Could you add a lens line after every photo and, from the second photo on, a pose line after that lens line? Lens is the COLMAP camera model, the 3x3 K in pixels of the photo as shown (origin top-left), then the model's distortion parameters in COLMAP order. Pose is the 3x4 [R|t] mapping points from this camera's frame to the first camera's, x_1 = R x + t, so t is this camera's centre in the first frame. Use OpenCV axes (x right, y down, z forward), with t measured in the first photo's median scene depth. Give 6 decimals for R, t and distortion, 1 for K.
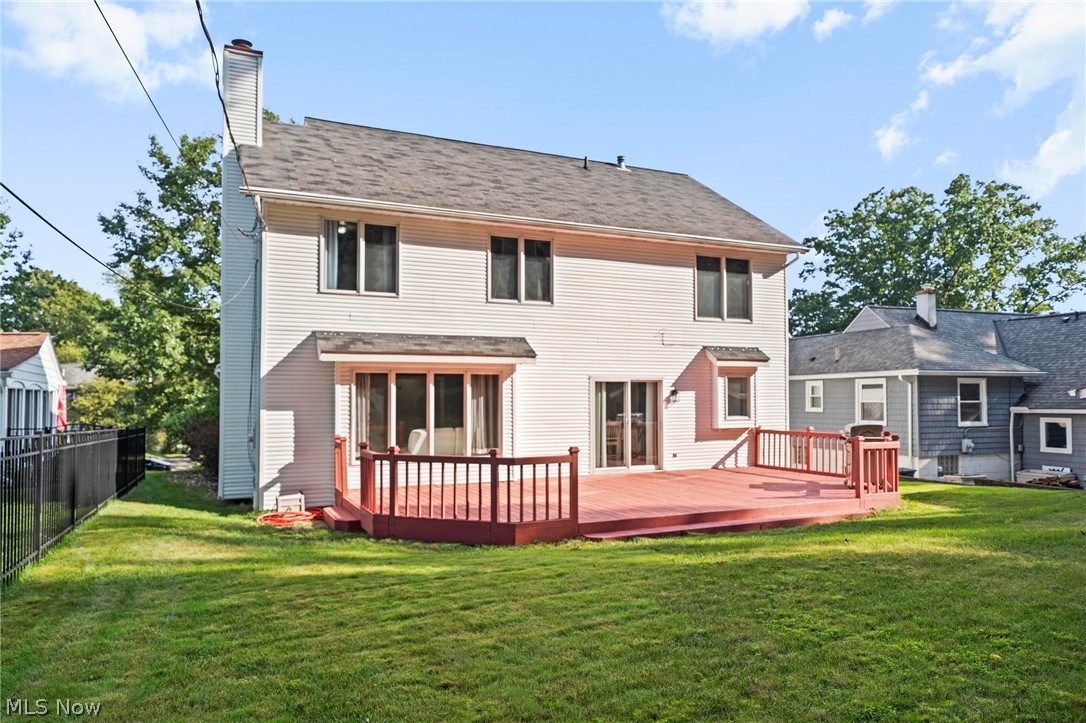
lens RADIAL K [[702.5, 0, 543.4], [0, 702.5, 378.6], [0, 0, 1]] dist [0.002359, 0.000254]
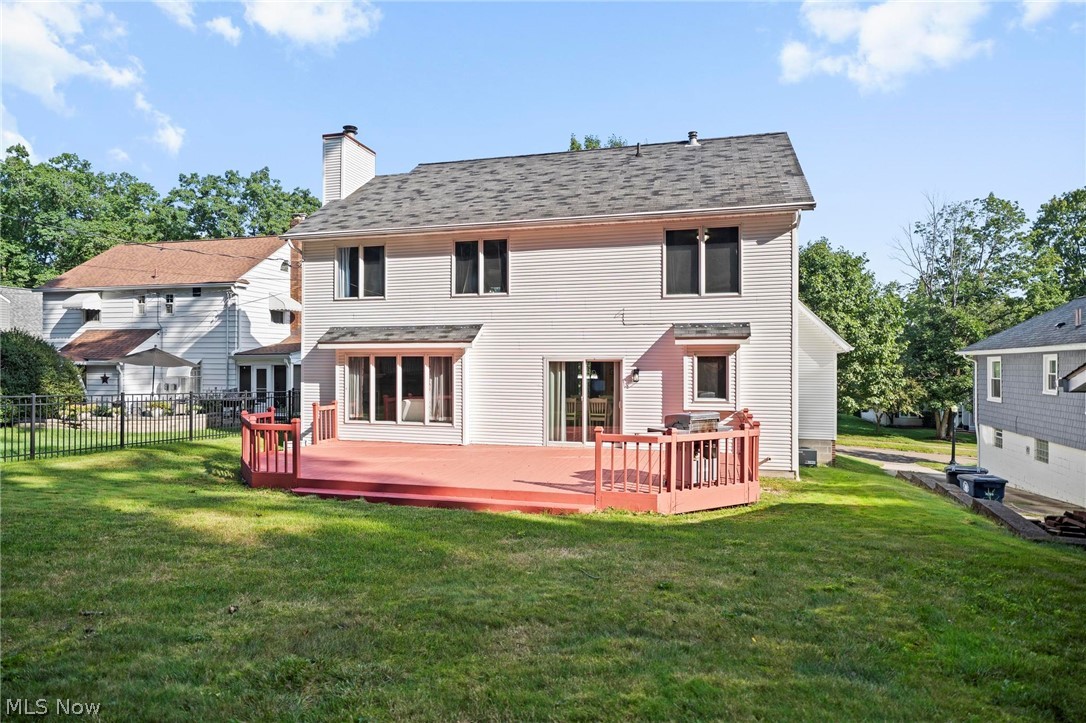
lens RADIAL K [[571.9, 0, 542.5], [0, 571.9, 372.8], [0, 0, 1]] dist [0.000490, 0.000061]
pose [[0.792004, 0.006399, -0.610483, 0.582850], [0.008817, 0.999721, 0.021918, 0.001606], [0.610452, -0.022742, 0.791726, 0.274892]]
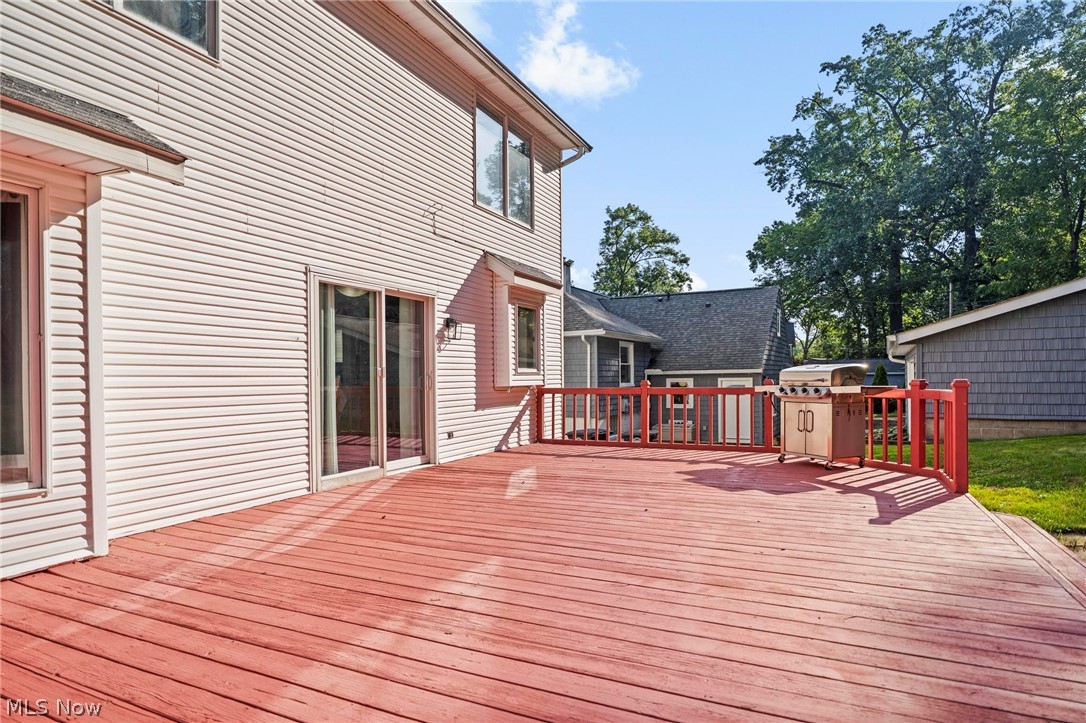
lens RADIAL K [[578.3, 0, 578.5], [0, 578.3, 375.1], [0, 0, 1]] dist [-0.002041, -0.000296]
pose [[0.744435, -0.002581, 0.667690, -0.045927], [-0.013038, 0.999746, 0.018402, 0.051566], [-0.667568, -0.022405, 0.744212, 0.591695]]
